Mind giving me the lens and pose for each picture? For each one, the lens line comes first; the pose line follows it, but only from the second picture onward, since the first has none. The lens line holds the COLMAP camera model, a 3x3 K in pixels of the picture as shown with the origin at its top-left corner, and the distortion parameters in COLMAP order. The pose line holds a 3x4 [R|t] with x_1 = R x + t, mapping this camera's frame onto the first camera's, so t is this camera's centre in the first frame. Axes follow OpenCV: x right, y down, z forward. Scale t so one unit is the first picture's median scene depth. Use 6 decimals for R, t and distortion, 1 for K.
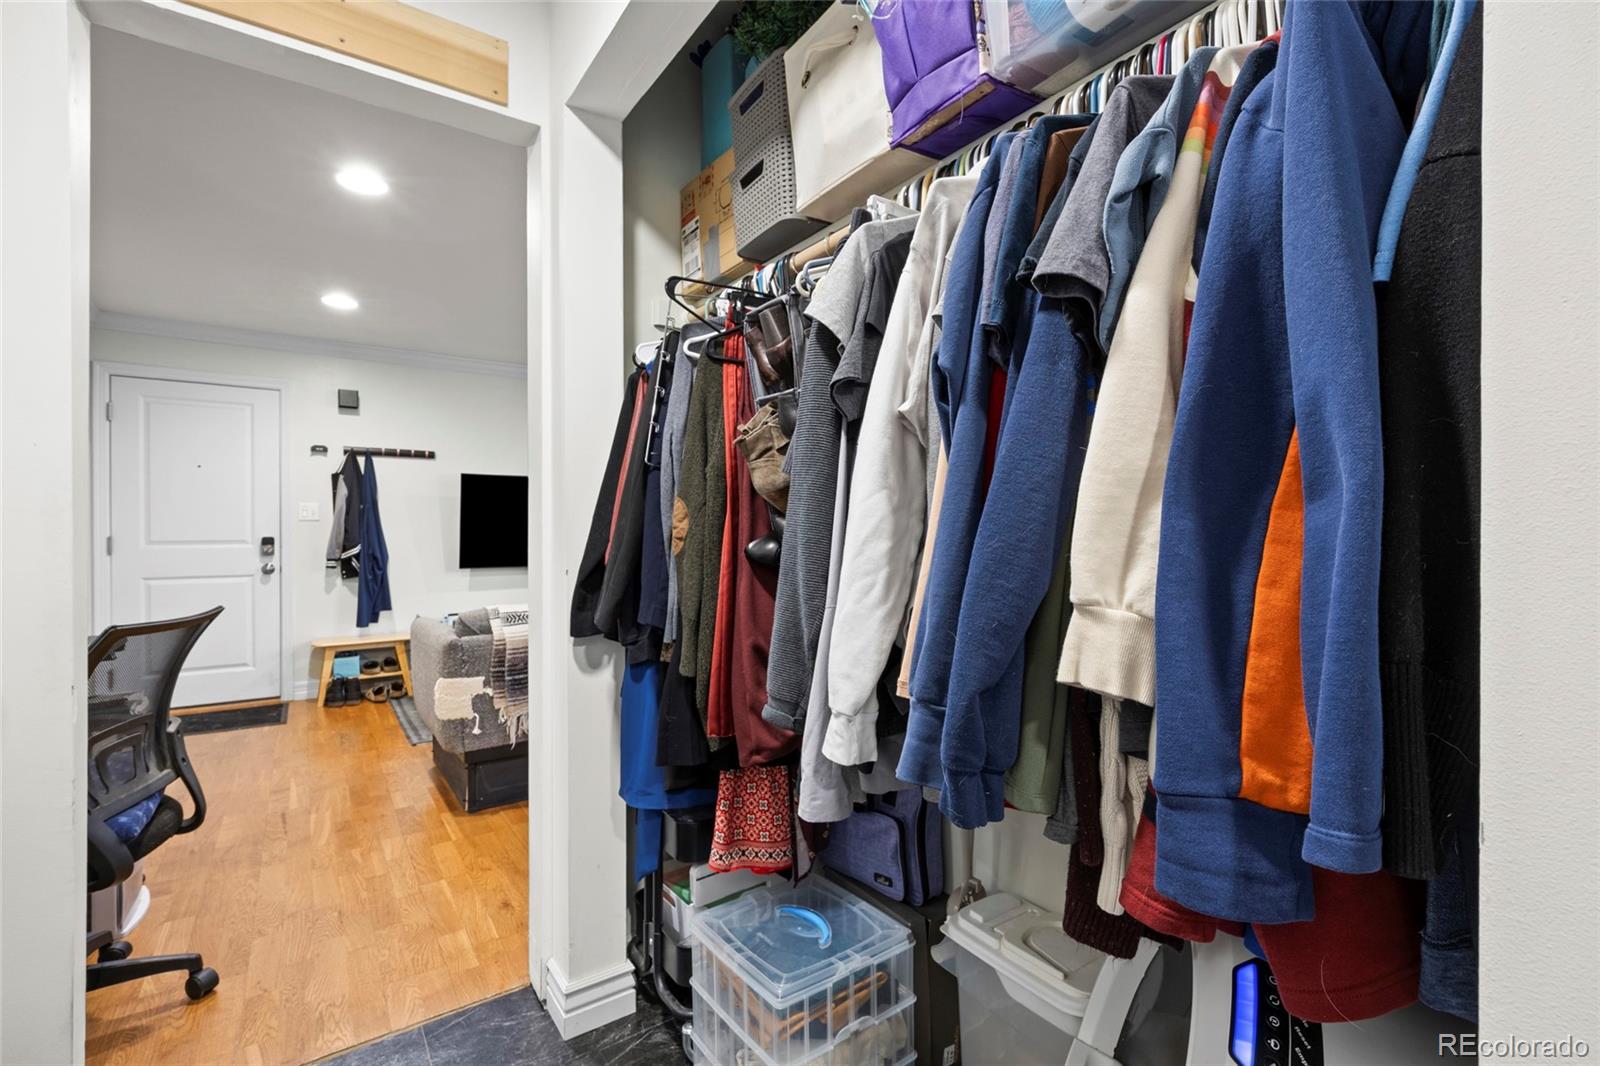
lens RADIAL K [[712.6, 0, 798.5], [0, 712.6, 535.1], [0, 0, 1]] dist [-0.001437, 0.000745]
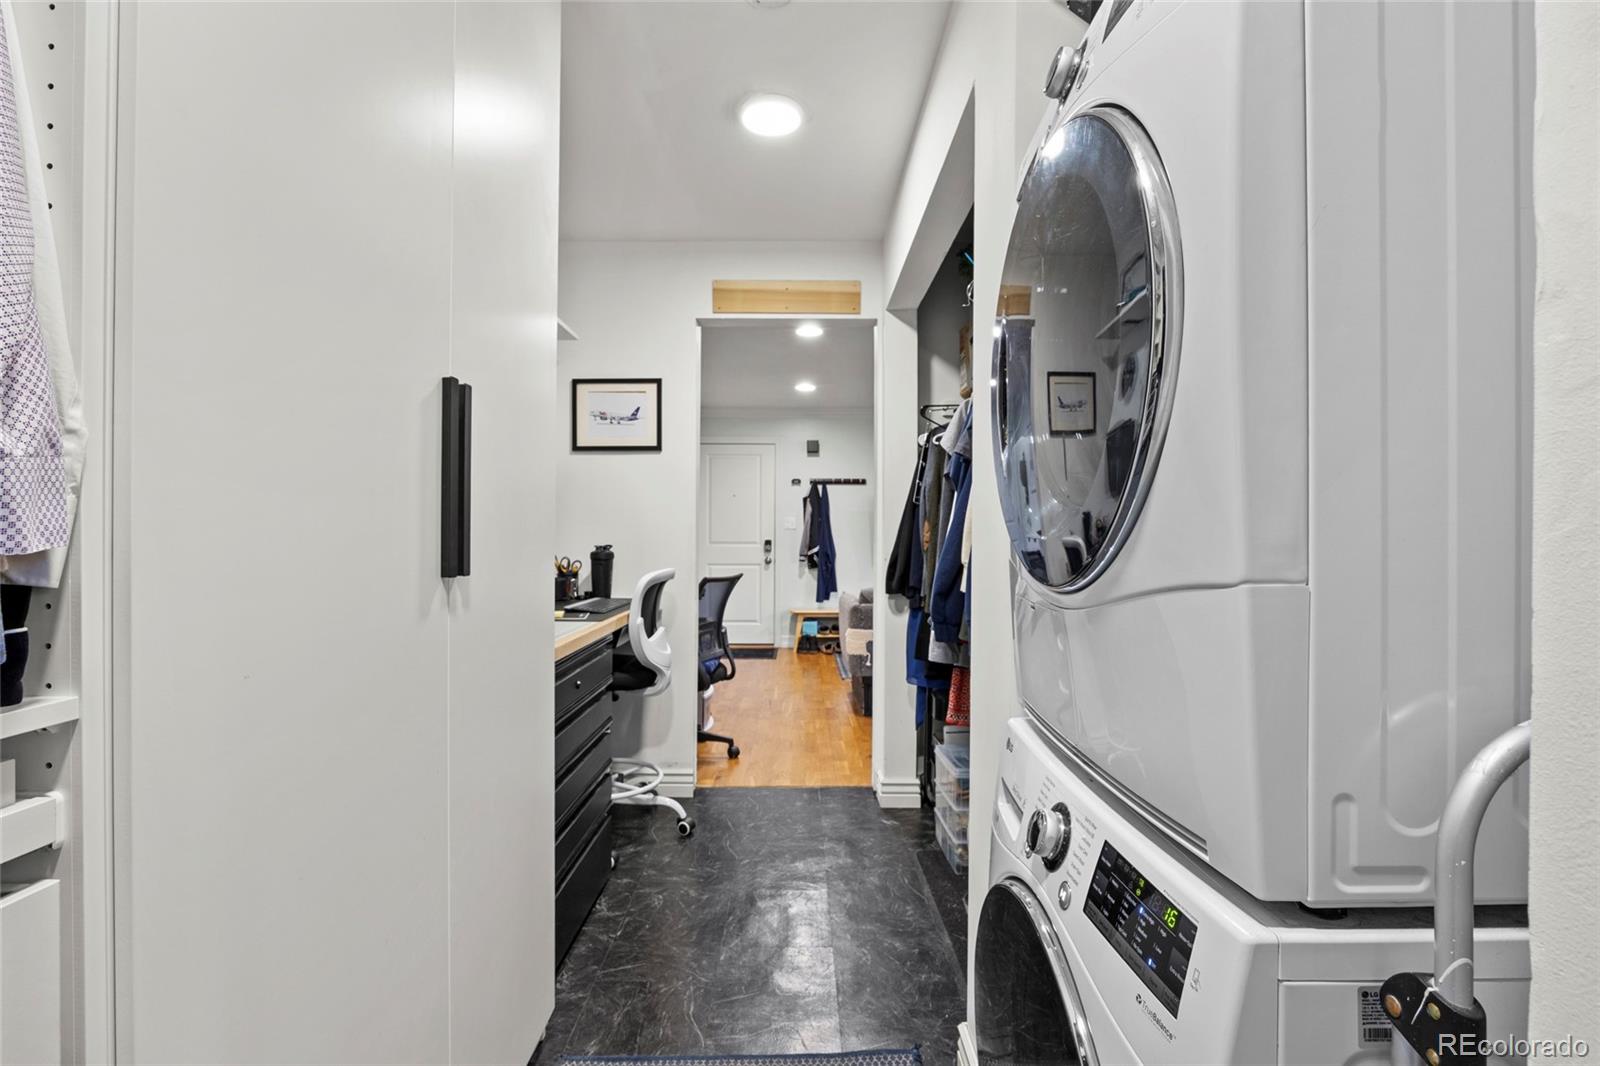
lens RADIAL K [[711.3, 0, 797.3], [0, 711.3, 538.9], [0, 0, 1]] dist [-0.000137, 0.000027]
pose [[0.819280, 0.005838, -0.573365, 0.193825], [-0.007185, 0.999974, -0.000085, 0.000004], [0.573349, 0.004189, 0.819300, -0.230677]]
